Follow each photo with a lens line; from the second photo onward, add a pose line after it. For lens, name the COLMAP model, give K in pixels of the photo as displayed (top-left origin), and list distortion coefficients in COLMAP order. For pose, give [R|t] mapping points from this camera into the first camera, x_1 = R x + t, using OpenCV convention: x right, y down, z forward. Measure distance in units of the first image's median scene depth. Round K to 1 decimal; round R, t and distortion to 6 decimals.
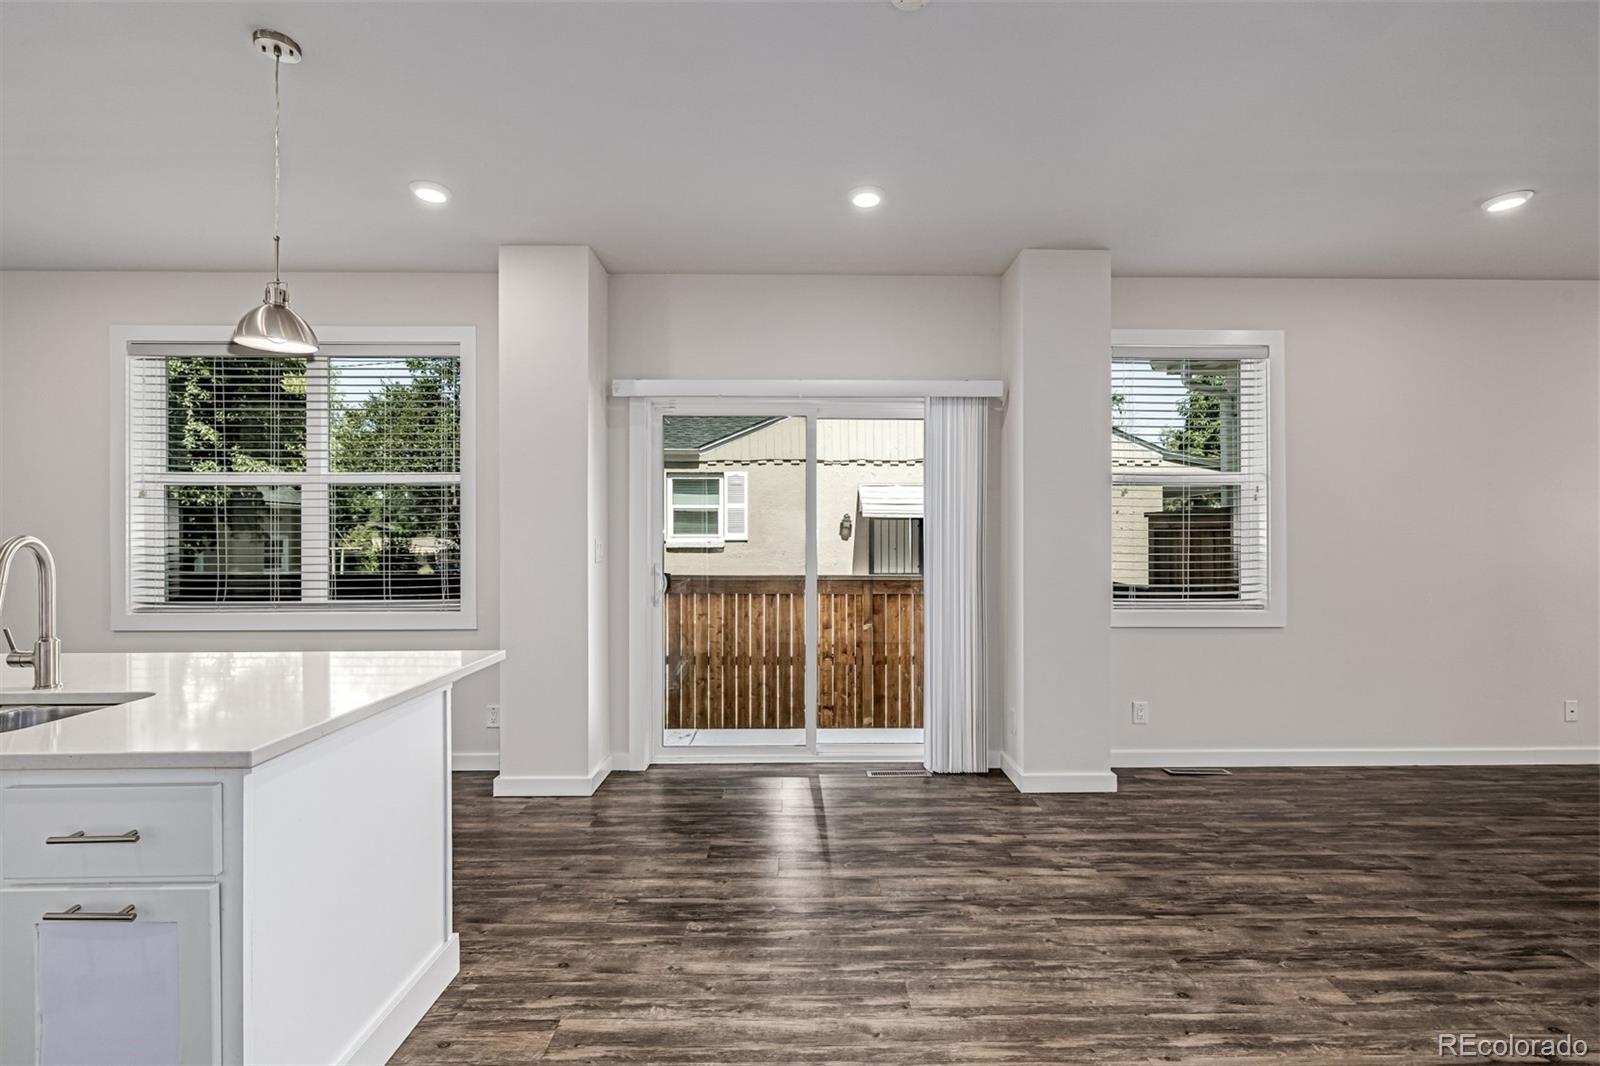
lens RADIAL K [[672.3, 0, 797.2], [0, 672.3, 534.0], [0, 0, 1]] dist [-0.001471, 0.000548]
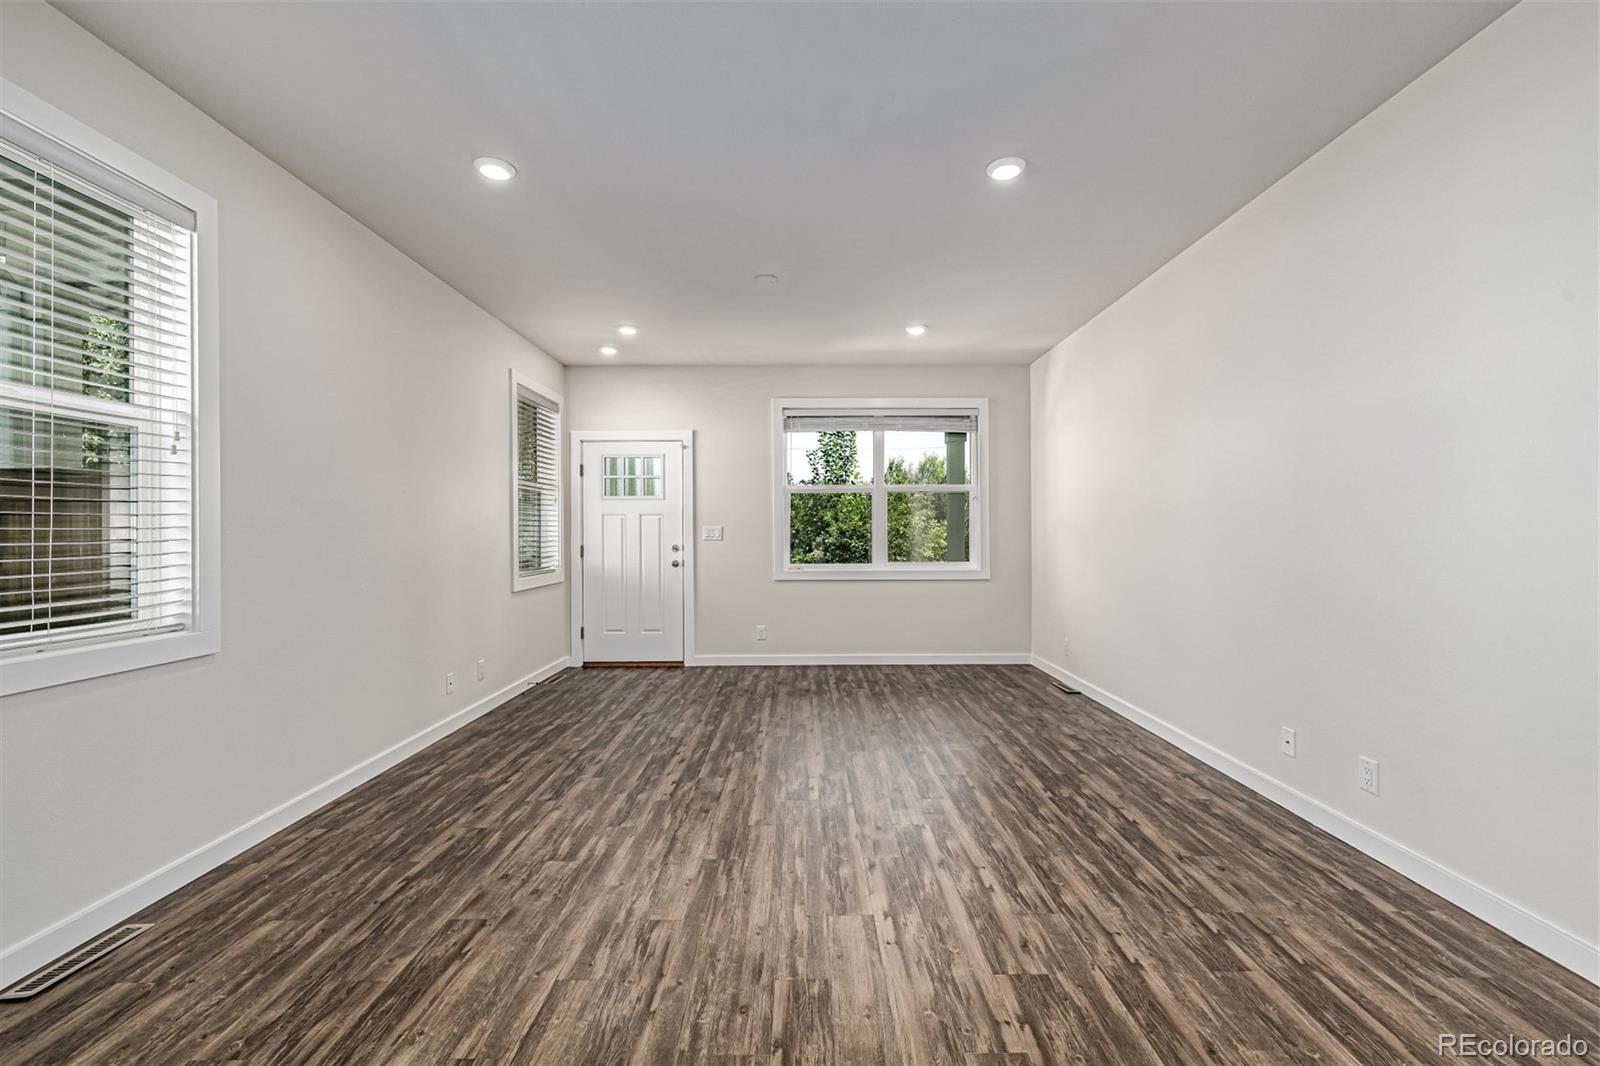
lens RADIAL K [[672.3, 0, 809.2], [0, 672.3, 532.8], [0, 0, 1]] dist [-0.001471, 0.000548]
pose [[0.003592, 0.002213, 0.999991, 0.074408], [-0.000009, 0.999998, -0.002213, 0.023590], [-0.999994, -0.000001, 0.003592, 0.438794]]
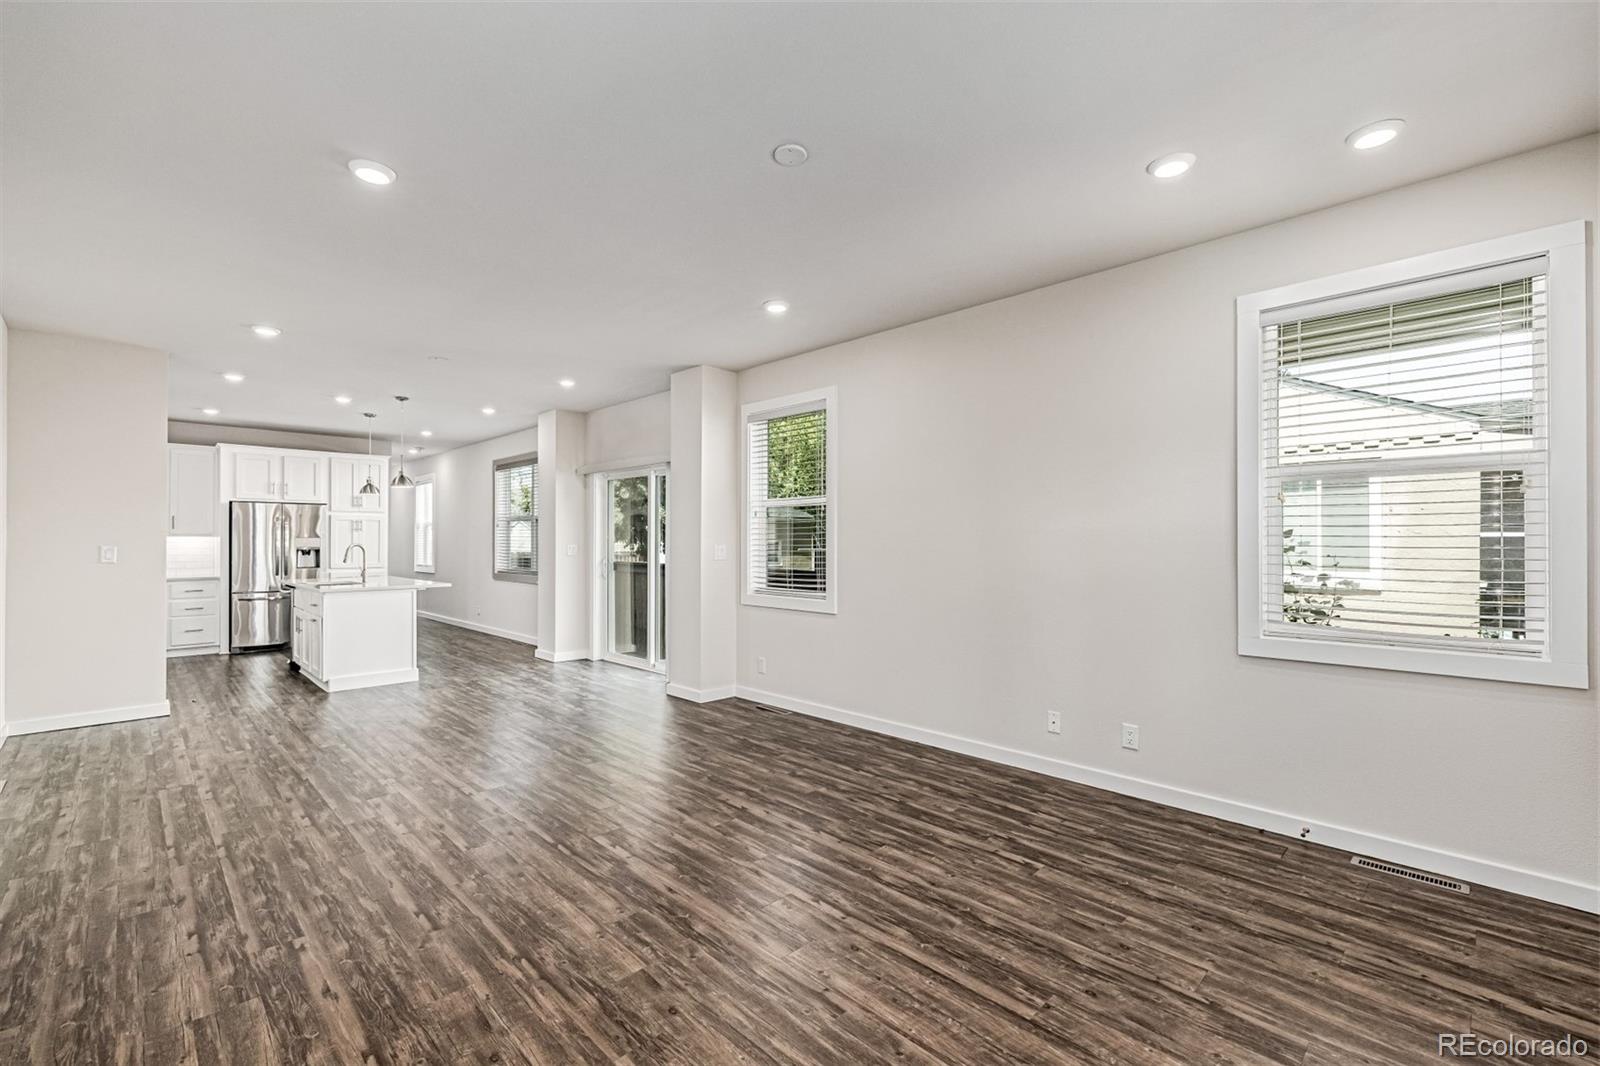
lens RADIAL K [[687.0, 0, 796.0], [0, 687.0, 535.9], [0, 0, 1]] dist [0.000738, 0.000032]
pose [[0.689994, -0.005577, -0.723794, 1.711774], [0.003960, 0.999984, -0.003930, -0.008942], [0.723804, -0.000154, 0.690005, 0.028617]]
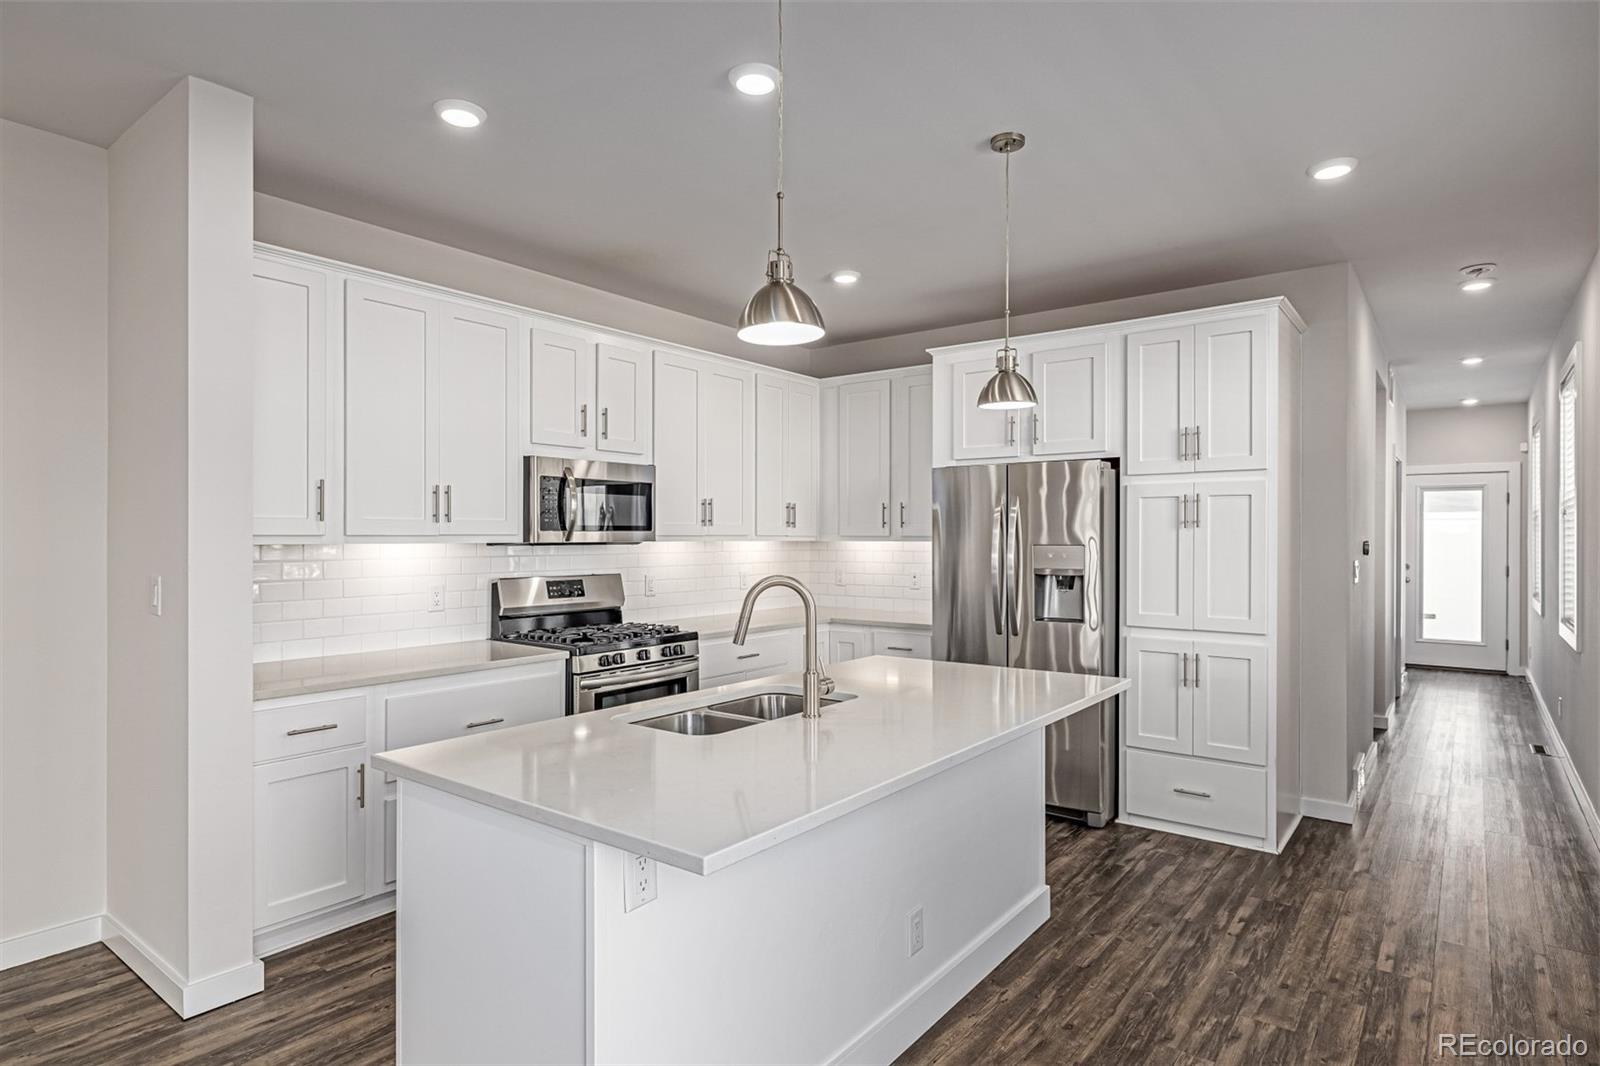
lens RADIAL K [[869.8, 0, 802.1], [0, 869.8, 544.7], [0, 0, 1]] dist [0.005229, -0.000716]
pose [[-0.615559, 0.007941, -0.788051, -0.000056], [0.005704, 0.999968, 0.005621, -0.028140], [0.788070, -0.001035, -0.615585, 0.904691]]
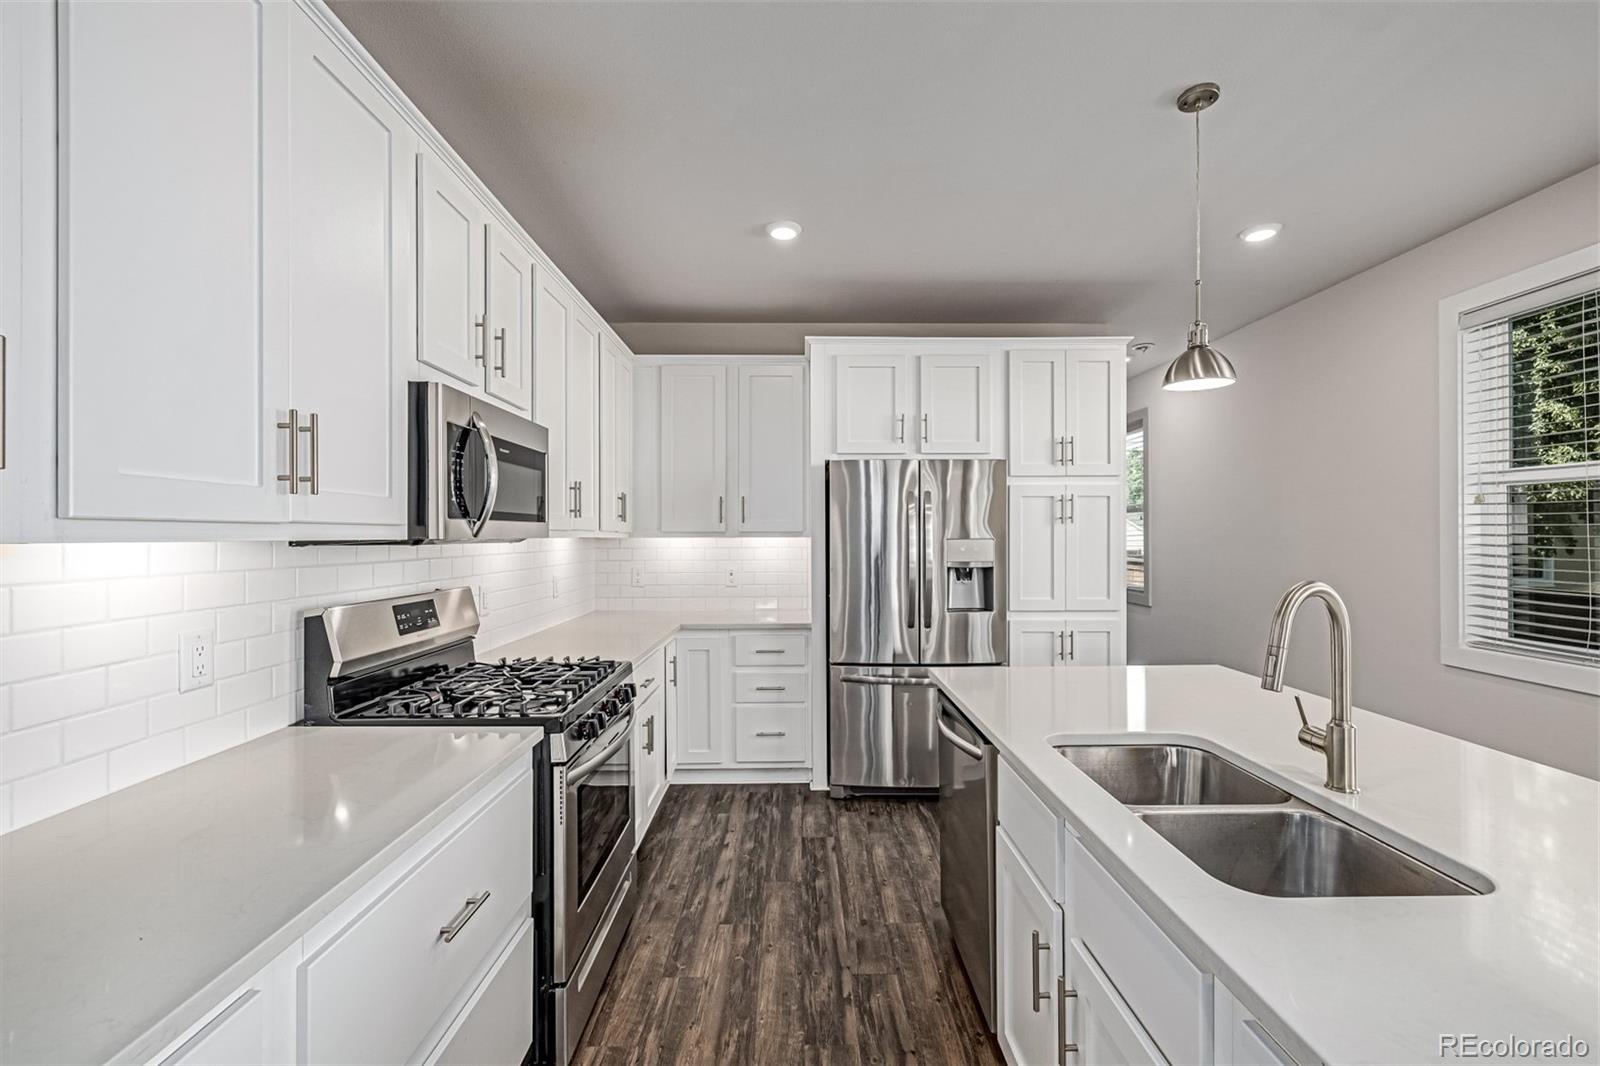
lens RADIAL K [[672.3, 0, 807.6], [0, 672.3, 539.1], [0, 0, 1]] dist [-0.001471, 0.000548]
pose [[0.008921, 0.005176, -0.999947, -0.189510], [0.010209, 0.999934, 0.005267, -0.026193], [0.999908, -0.010255, 0.008868, 0.201627]]
